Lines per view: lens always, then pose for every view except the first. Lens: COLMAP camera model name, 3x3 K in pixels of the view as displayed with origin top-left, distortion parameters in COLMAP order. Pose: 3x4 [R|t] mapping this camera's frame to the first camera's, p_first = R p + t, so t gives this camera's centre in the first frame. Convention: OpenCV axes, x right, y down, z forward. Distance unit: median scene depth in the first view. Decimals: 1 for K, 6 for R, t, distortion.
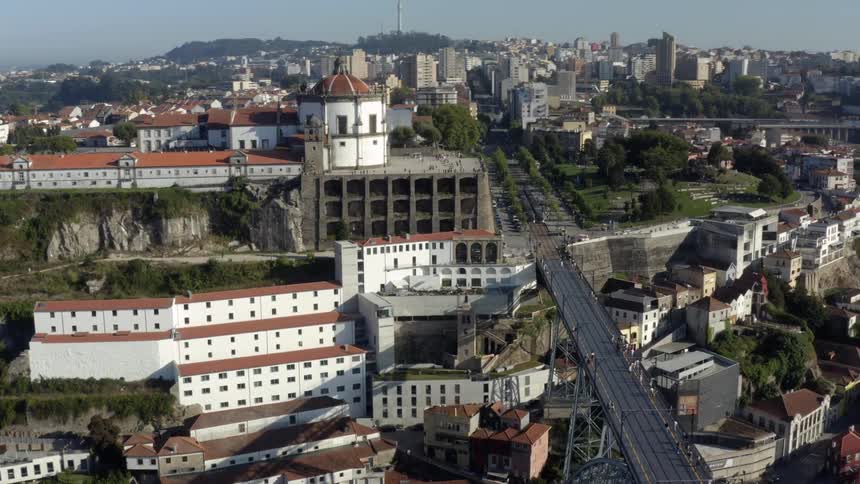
lens RADIAL K [[999.1, 0, 430.0], [0, 999.1, 242.0], [0, 0, 1]] dist [-0.185227, -0.011274]
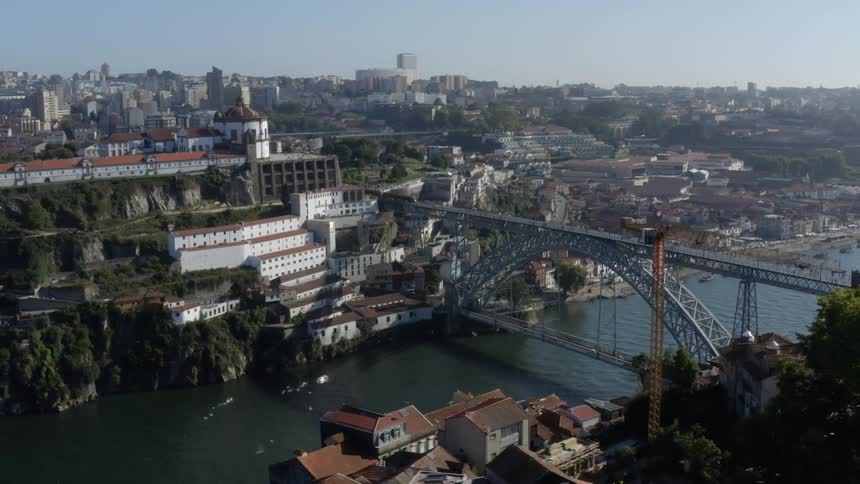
lens RADIAL K [[999.1, 0, 430.0], [0, 999.1, 242.0], [0, 0, 1]] dist [-0.185227, -0.011274]
pose [[0.842147, -0.086975, 0.532188, -0.862306], [0.099776, 0.994999, 0.004723, 0.104854], [-0.529937, 0.049122, 0.846613, -0.717391]]
